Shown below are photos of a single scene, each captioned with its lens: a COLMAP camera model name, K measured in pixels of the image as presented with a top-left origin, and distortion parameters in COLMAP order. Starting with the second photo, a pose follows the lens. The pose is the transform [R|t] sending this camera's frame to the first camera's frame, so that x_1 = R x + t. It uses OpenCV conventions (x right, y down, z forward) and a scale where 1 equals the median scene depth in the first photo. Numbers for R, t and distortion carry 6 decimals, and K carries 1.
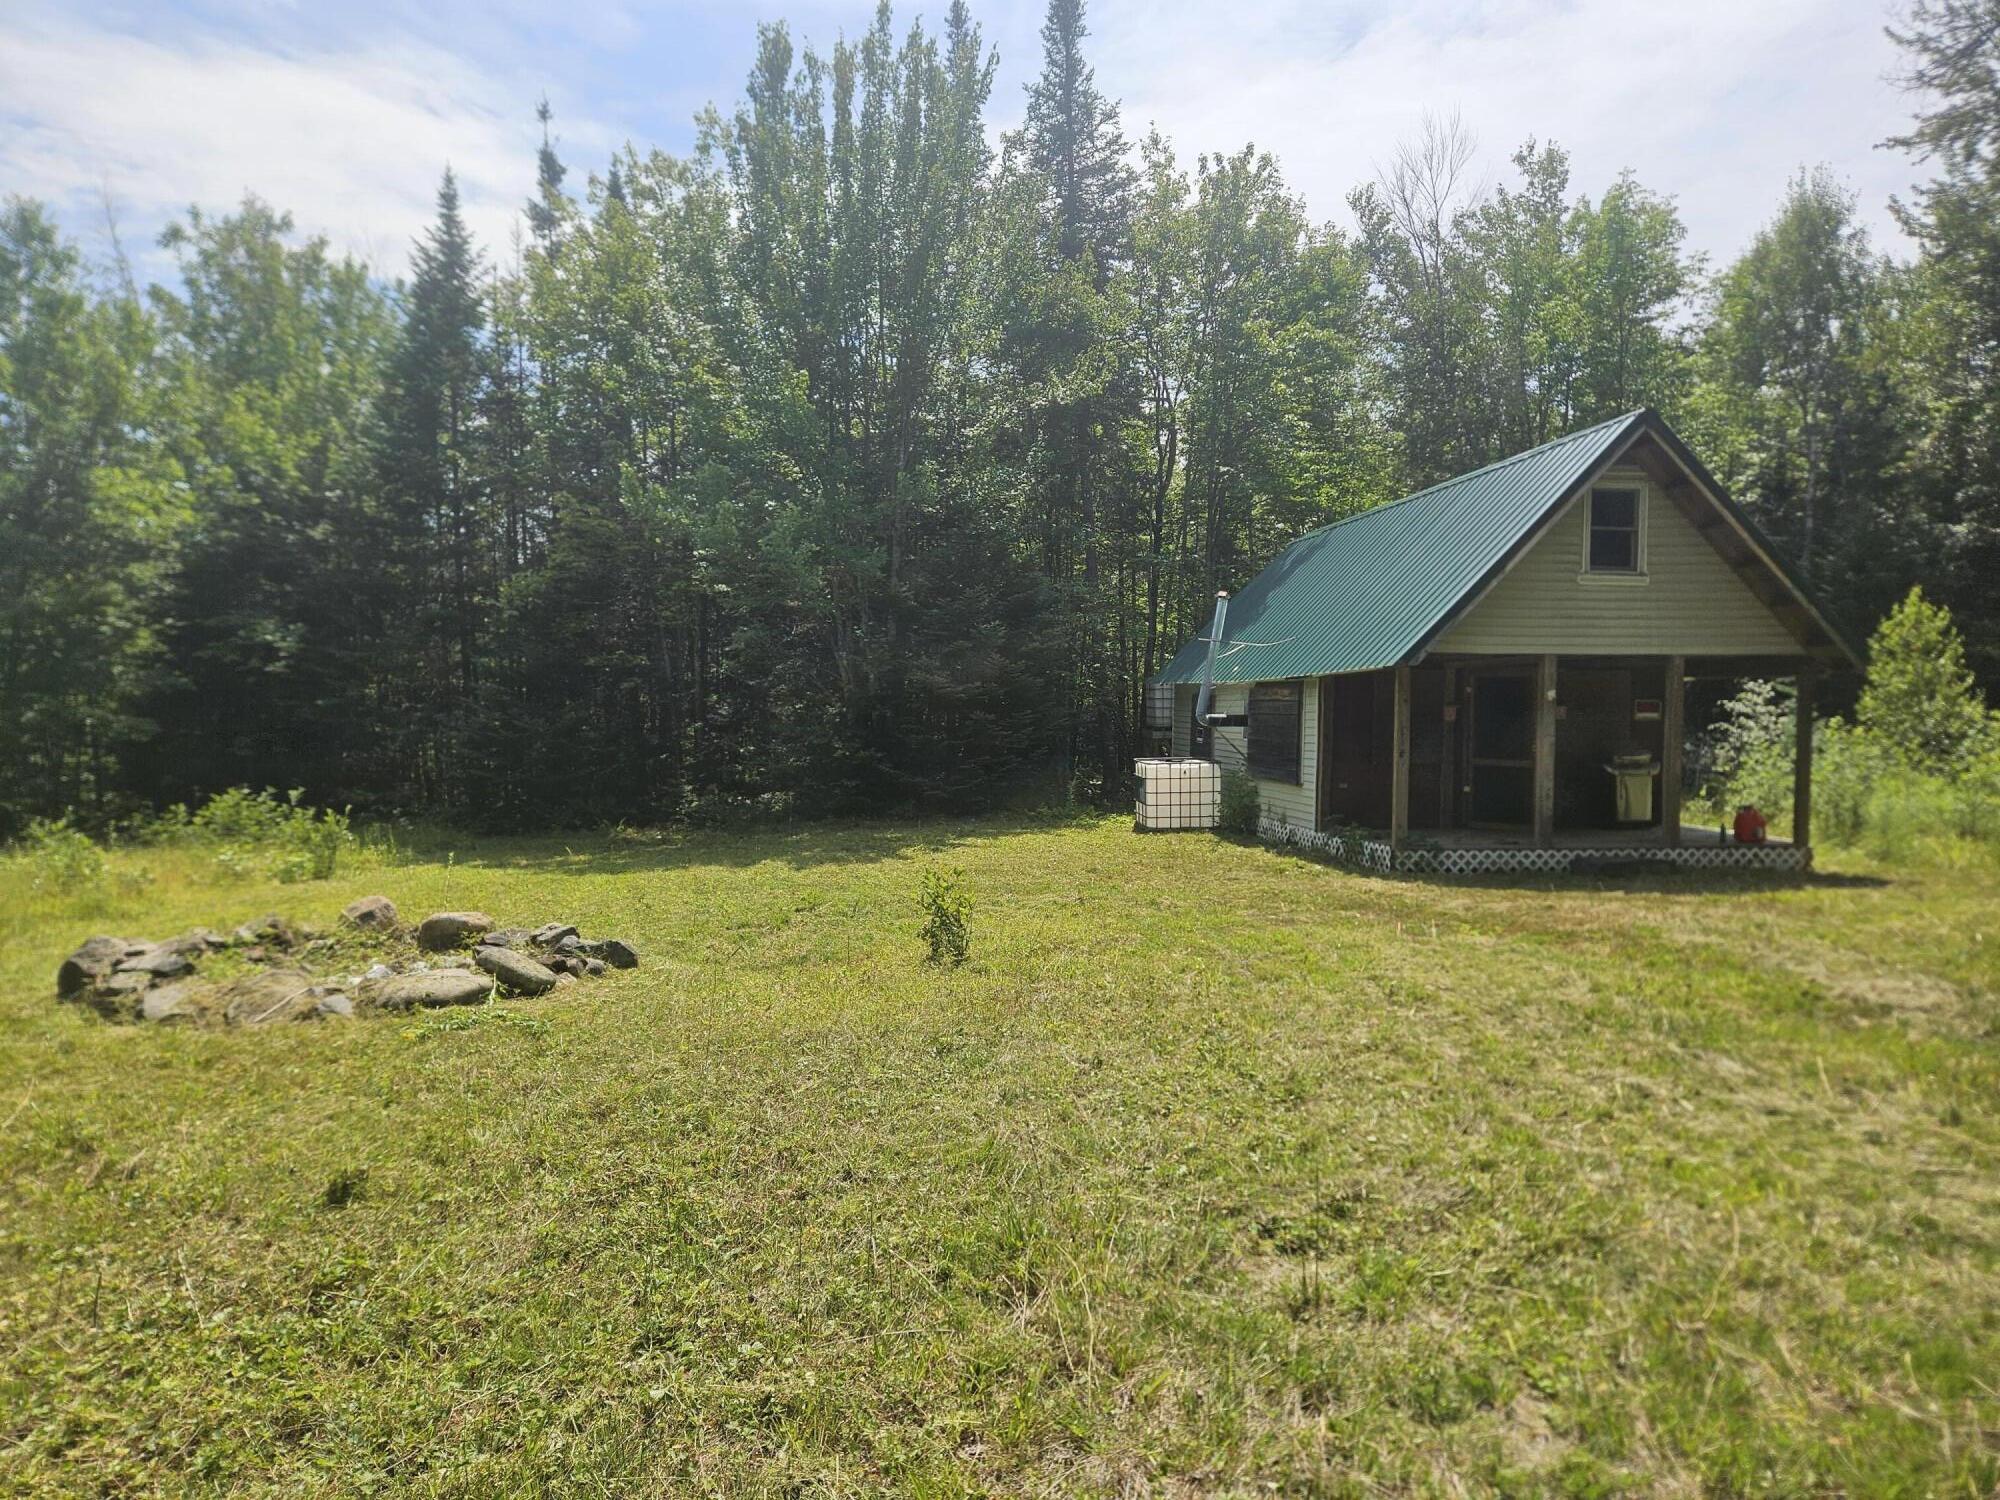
lens RADIAL K [[1336.1, 0, 981.2], [0, 1336.1, 753.4], [0, 0, 1]] dist [0.063594, -0.055122]
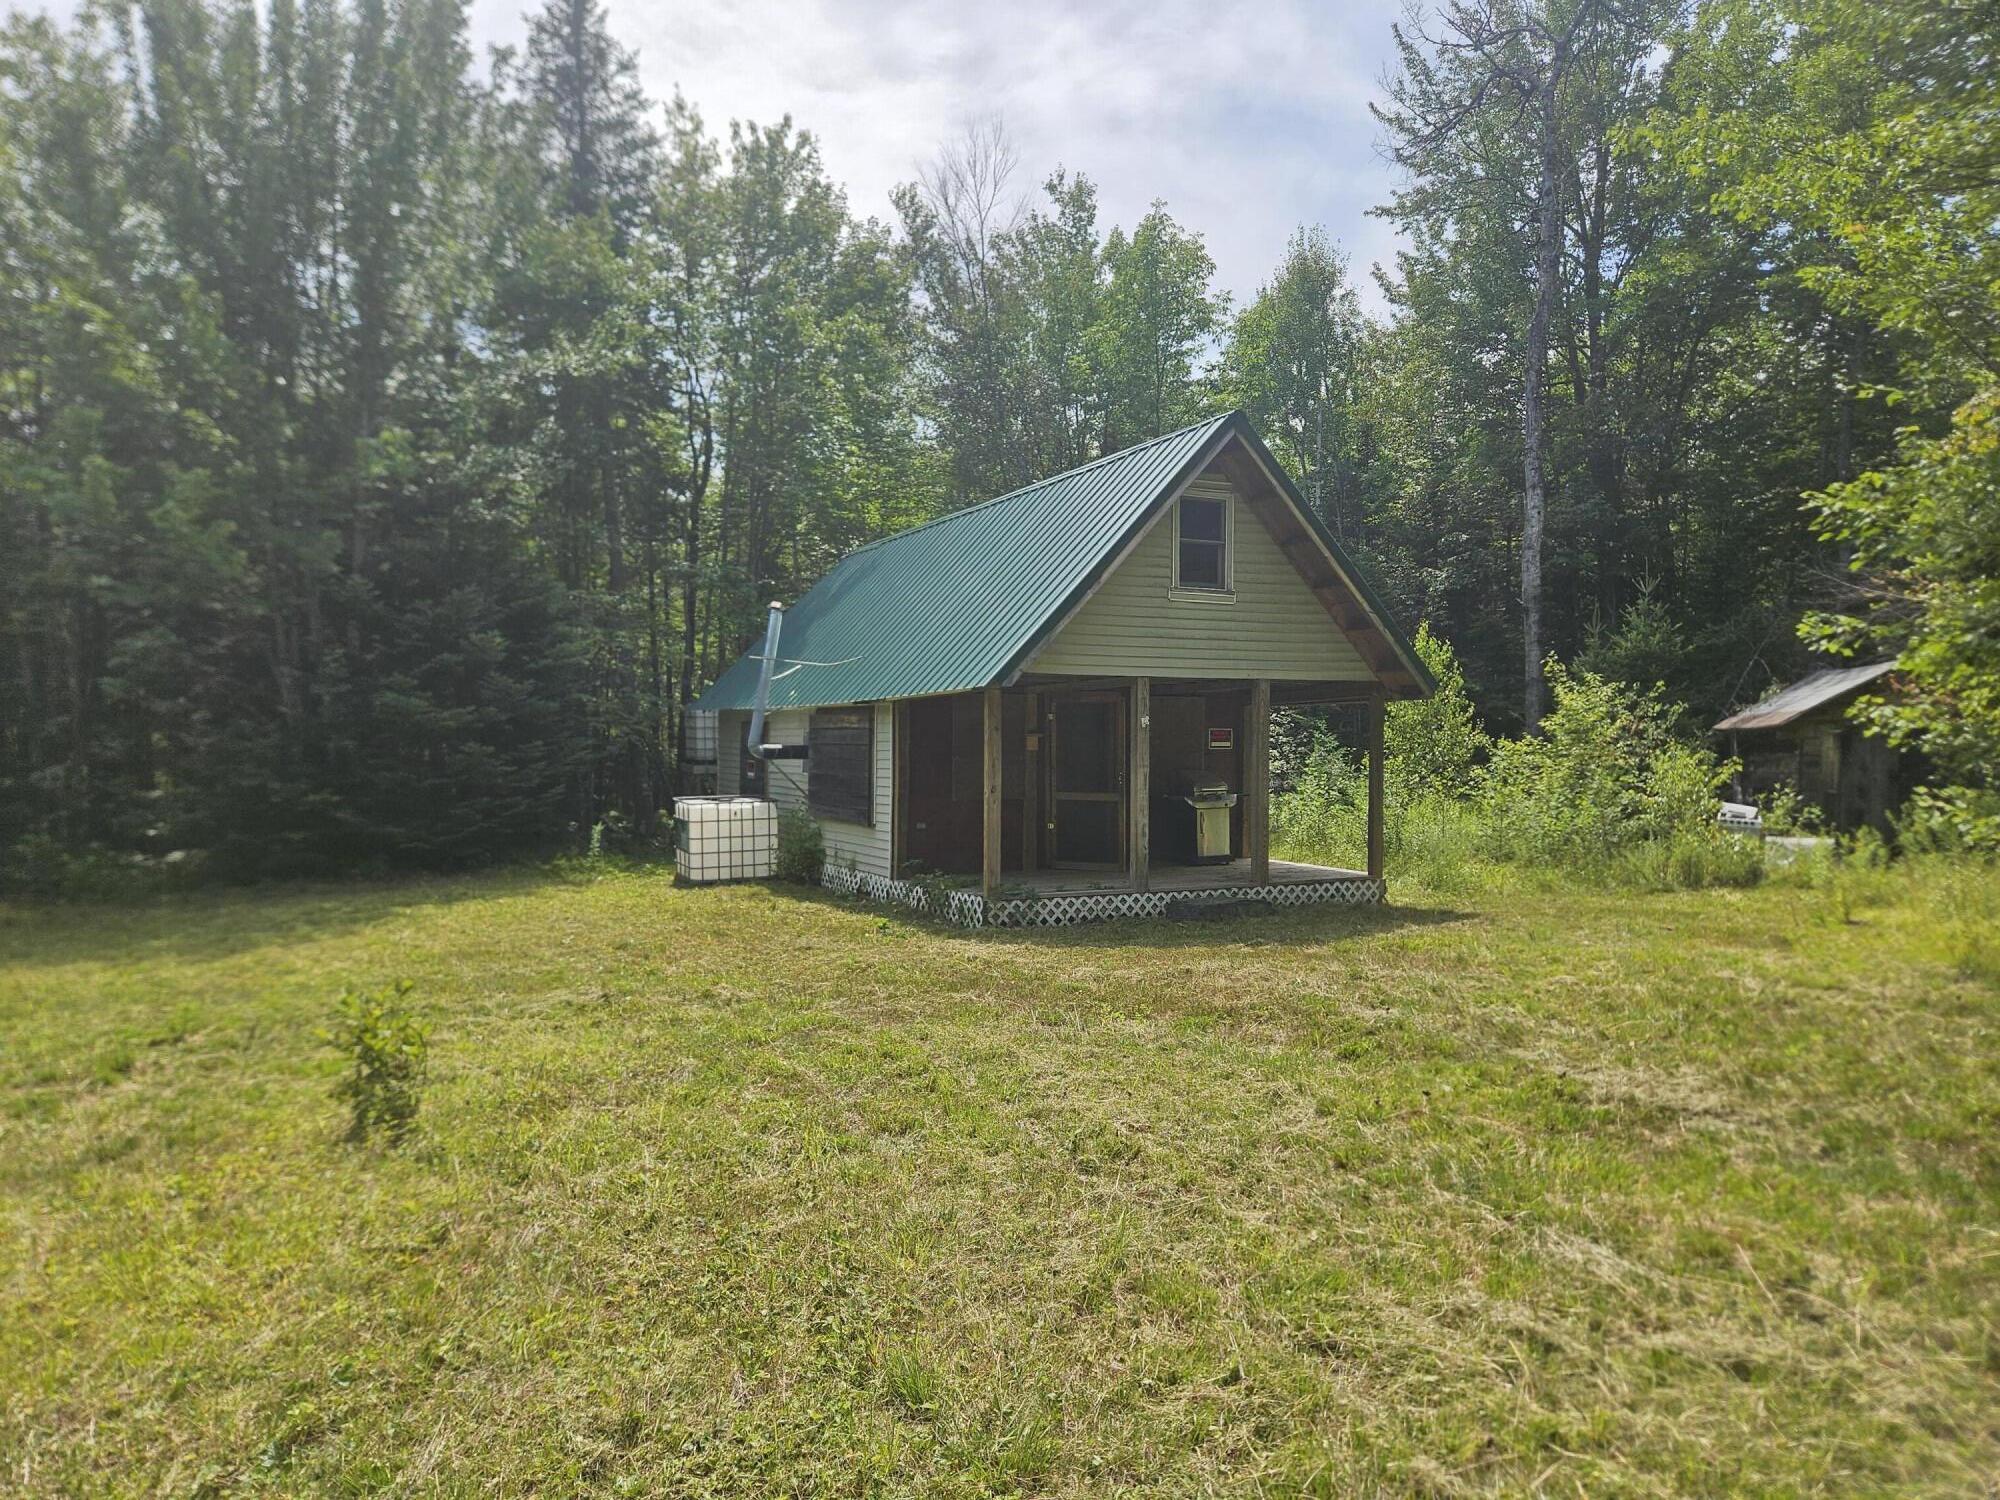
lens RADIAL K [[1336.1, 0, 994.7], [0, 1336.1, 780.2], [0, 0, 1]] dist [0.063594, -0.055122]
pose [[0.938024, -0.013158, 0.346321, 0.010010], [0.014602, 0.999892, -0.001560, -0.002347], [-0.346263, 0.006521, 0.938115, 0.113286]]
